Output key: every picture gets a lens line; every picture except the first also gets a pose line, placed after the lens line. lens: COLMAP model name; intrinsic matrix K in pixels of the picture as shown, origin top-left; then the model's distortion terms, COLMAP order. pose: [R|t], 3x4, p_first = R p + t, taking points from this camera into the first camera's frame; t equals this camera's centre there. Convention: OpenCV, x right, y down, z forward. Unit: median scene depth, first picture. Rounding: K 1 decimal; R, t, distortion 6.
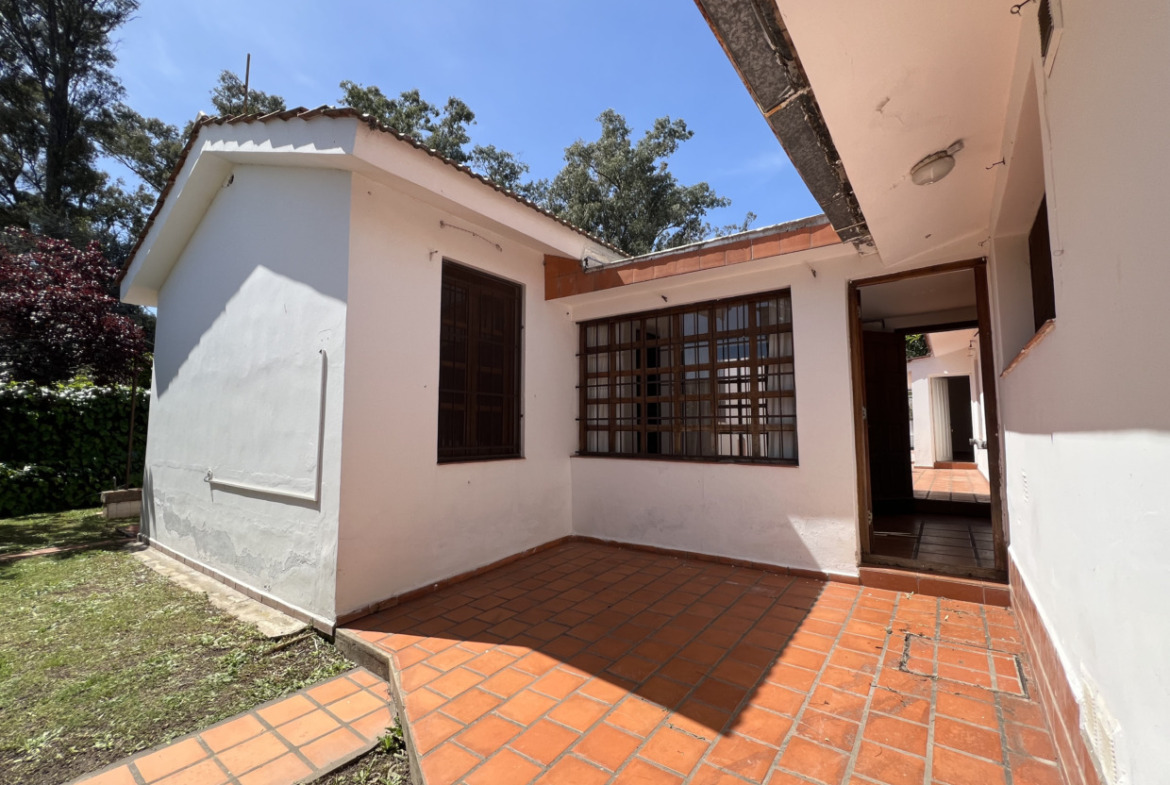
lens RADIAL K [[492.0, 0, 589.8], [0, 492.0, 389.8], [0, 0, 1]] dist [0.002045, -0.000044]
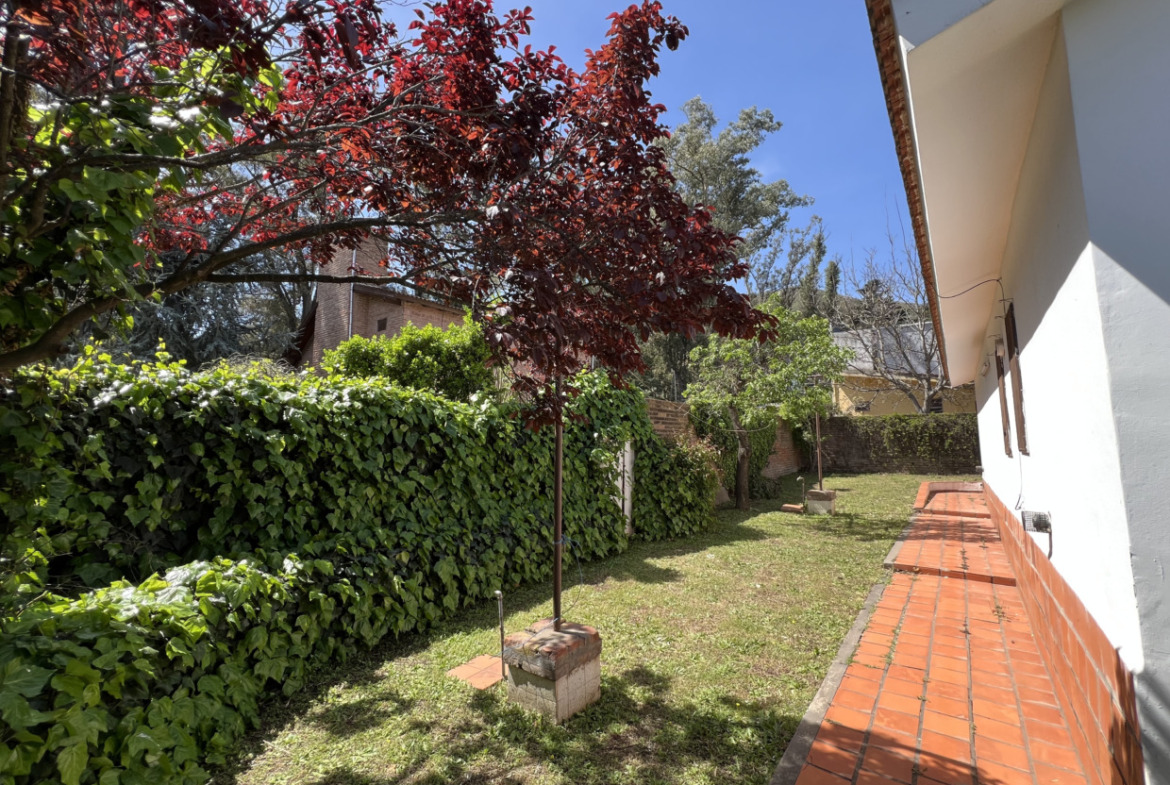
lens RADIAL K [[492.0, 0, 589.8], [0, 492.0, 389.8], [0, 0, 1]] dist [0.002045, -0.000044]
pose [[0.999980, -0.002400, -0.005778, -0.153026], [0.002216, 0.999494, -0.031738, 0.003152], [0.005851, 0.031725, 0.999480, 0.098646]]
